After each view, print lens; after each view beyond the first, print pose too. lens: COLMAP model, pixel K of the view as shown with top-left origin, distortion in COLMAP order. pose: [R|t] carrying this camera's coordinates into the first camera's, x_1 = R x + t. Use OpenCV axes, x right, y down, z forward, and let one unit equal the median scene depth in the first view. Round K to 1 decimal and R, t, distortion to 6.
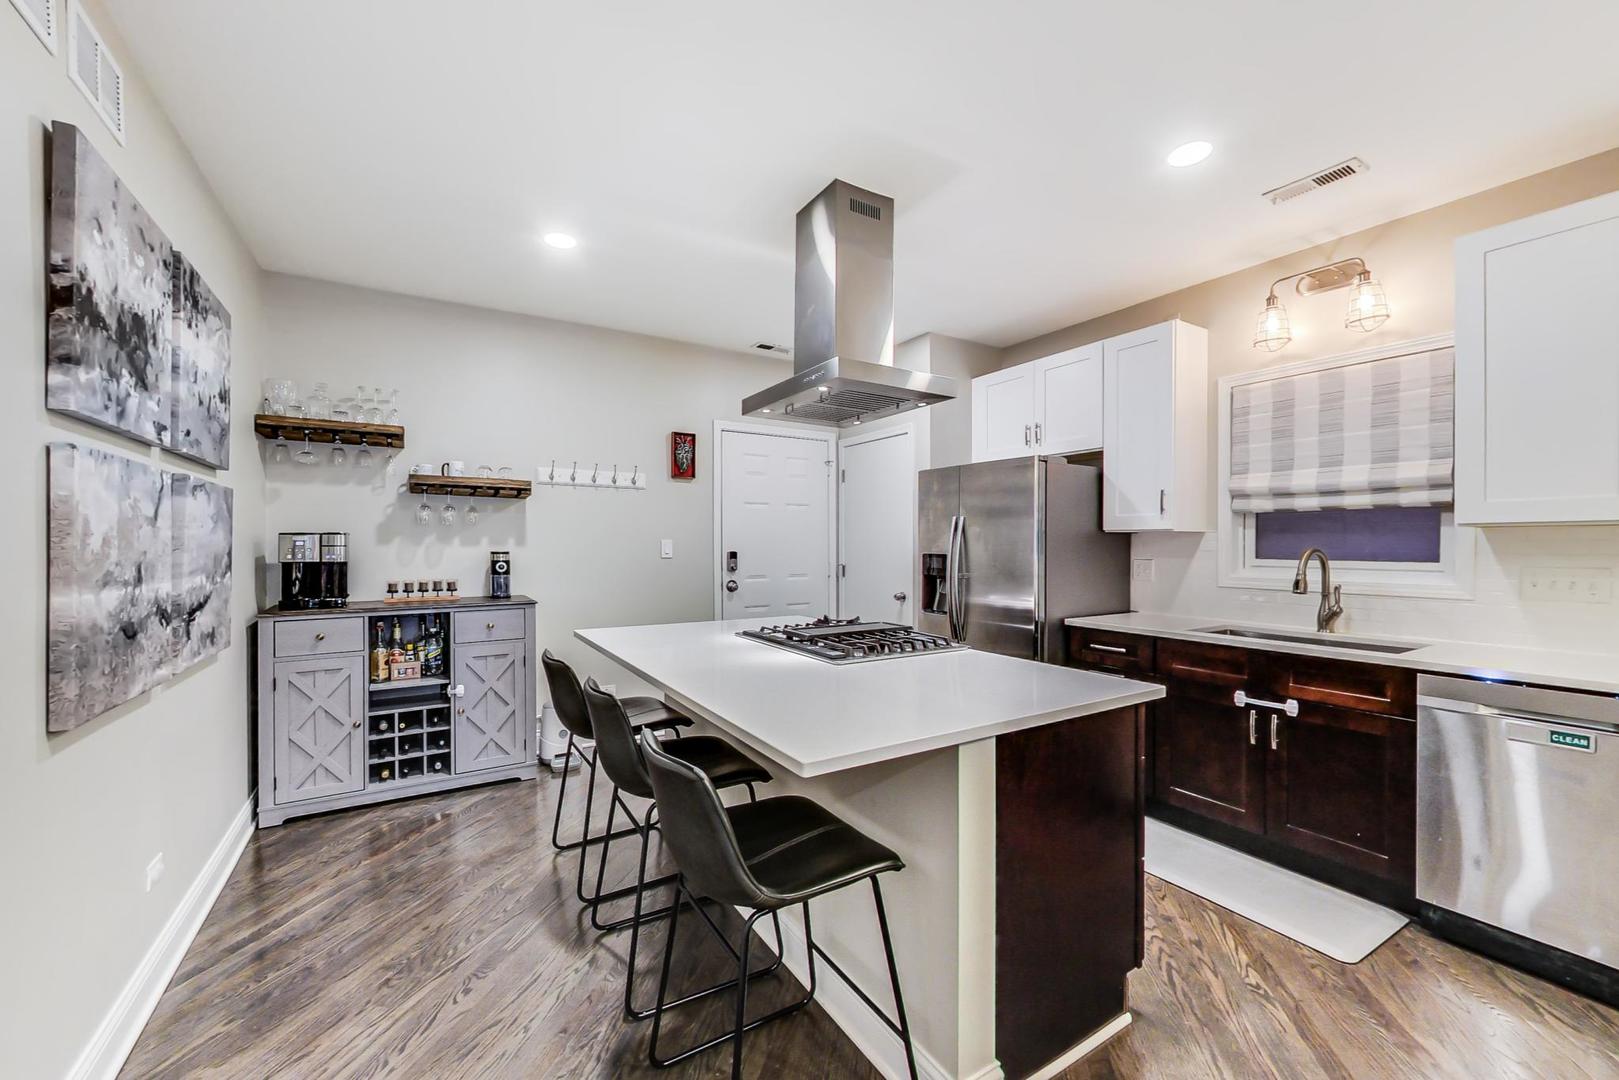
lens RADIAL K [[625.4, 0, 804.4], [0, 625.4, 551.3], [0, 0, 1]] dist [0.010348, -0.003336]
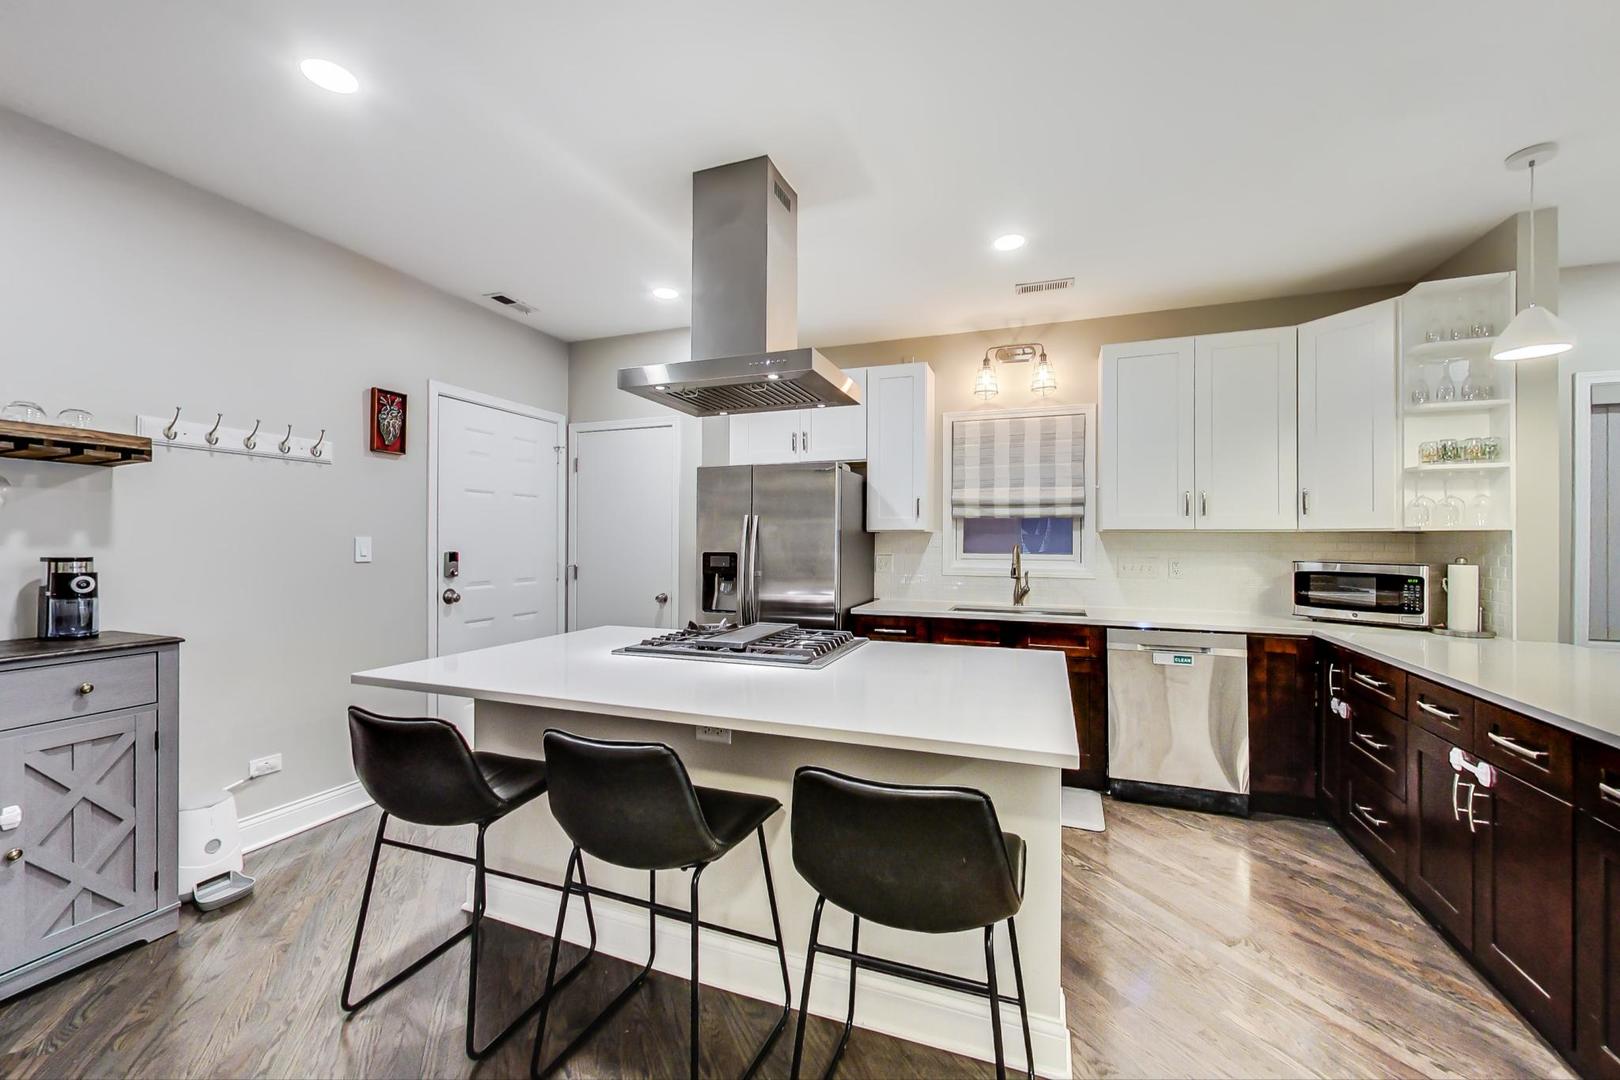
lens RADIAL K [[625.8, 0, 809.5], [0, 625.8, 542.7], [0, 0, 1]] dist [0.010348, -0.003336]
pose [[0.793205, -0.001784, 0.608952, -0.326931], [0.006813, 0.999959, -0.005945, -0.004767], [-0.608916, 0.008864, 0.793185, 0.150396]]
